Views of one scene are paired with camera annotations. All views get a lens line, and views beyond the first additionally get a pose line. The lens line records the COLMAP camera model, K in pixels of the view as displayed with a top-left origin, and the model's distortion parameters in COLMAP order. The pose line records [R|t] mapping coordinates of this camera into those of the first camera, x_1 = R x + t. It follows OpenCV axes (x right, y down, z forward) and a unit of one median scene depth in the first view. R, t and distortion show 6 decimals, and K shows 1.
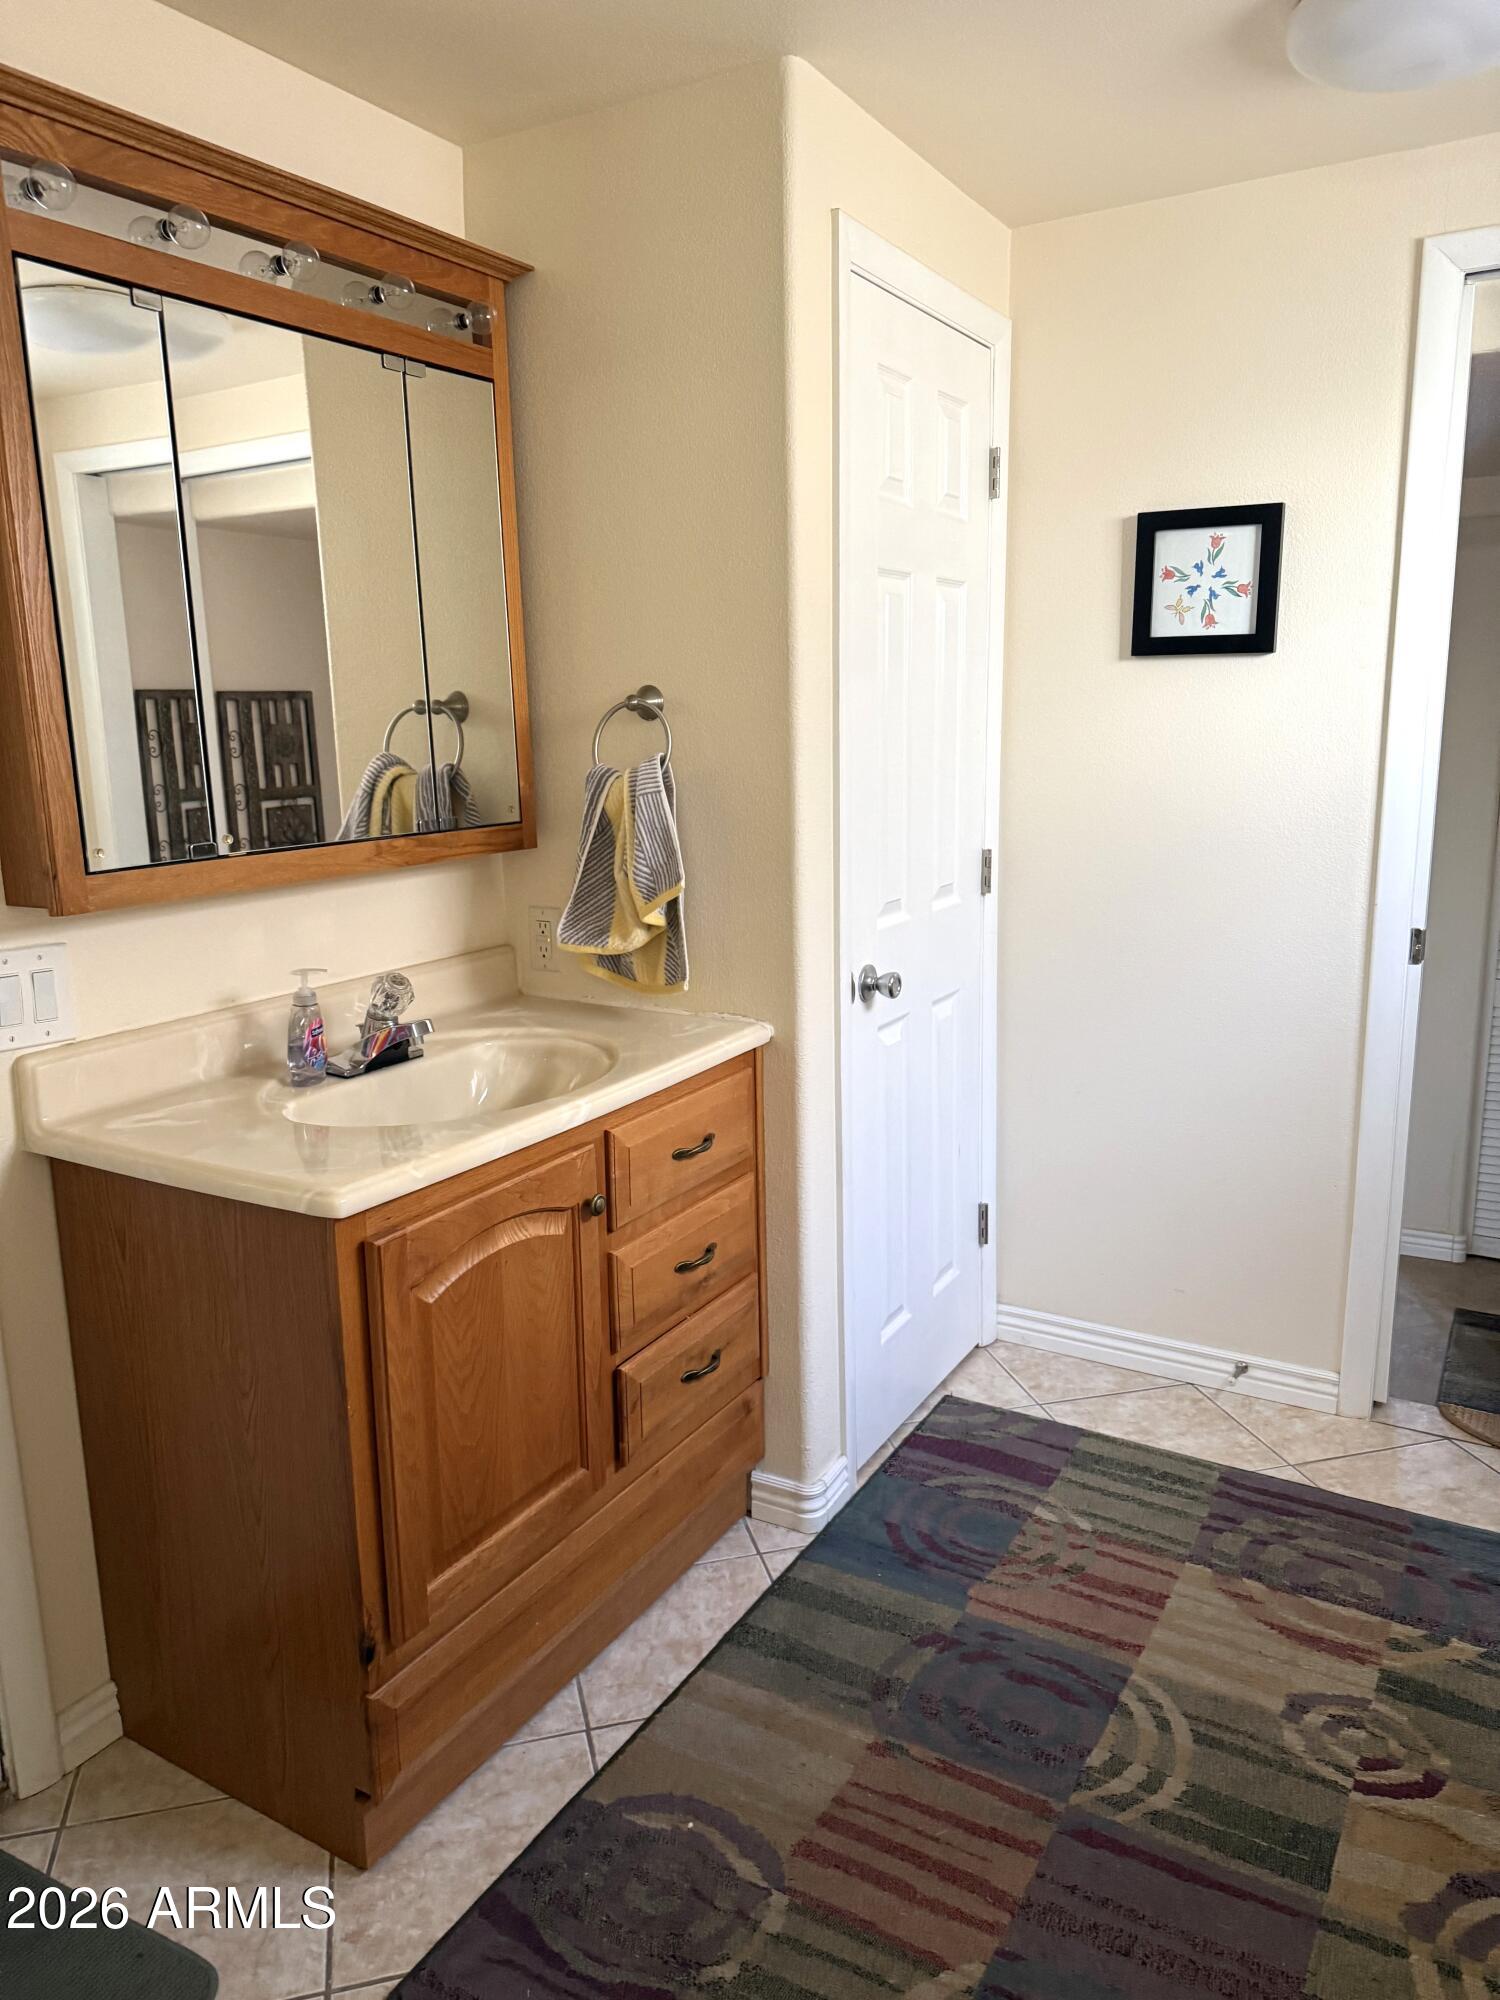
lens RADIAL K [[1415.4, 0, 731.1], [0, 1415.4, 1005.9], [0, 0, 1]] dist [0.042365, -0.004000]
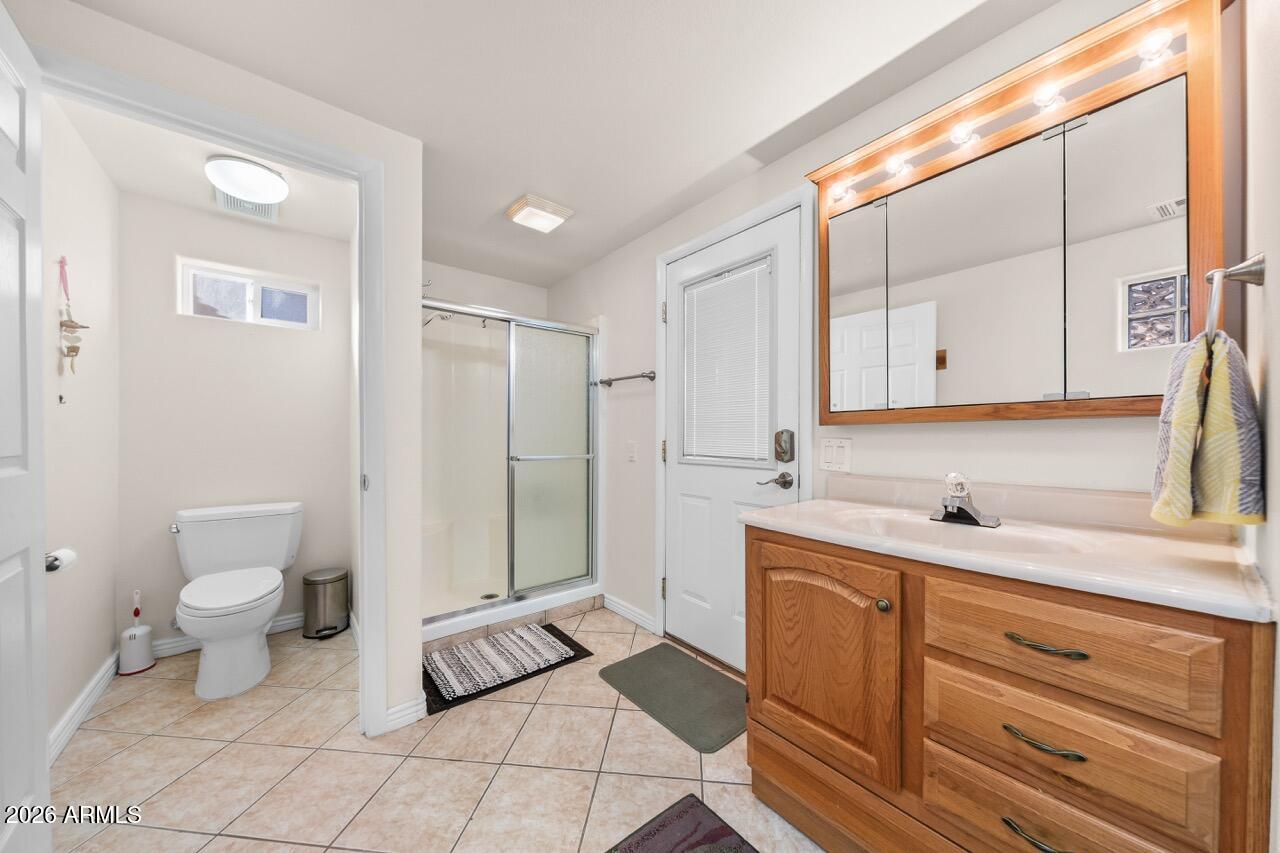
lens RADIAL K [[440.0, 0, 642.9], [0, 440.0, 435.6], [0, 0, 1]] dist [-0.000945, -0.000148]
pose [[-0.329566, 0.028258, -0.943709, 0.500970], [-0.188807, 0.977388, 0.095203, -0.054402], [0.925061, 0.209555, -0.316779, 0.881406]]
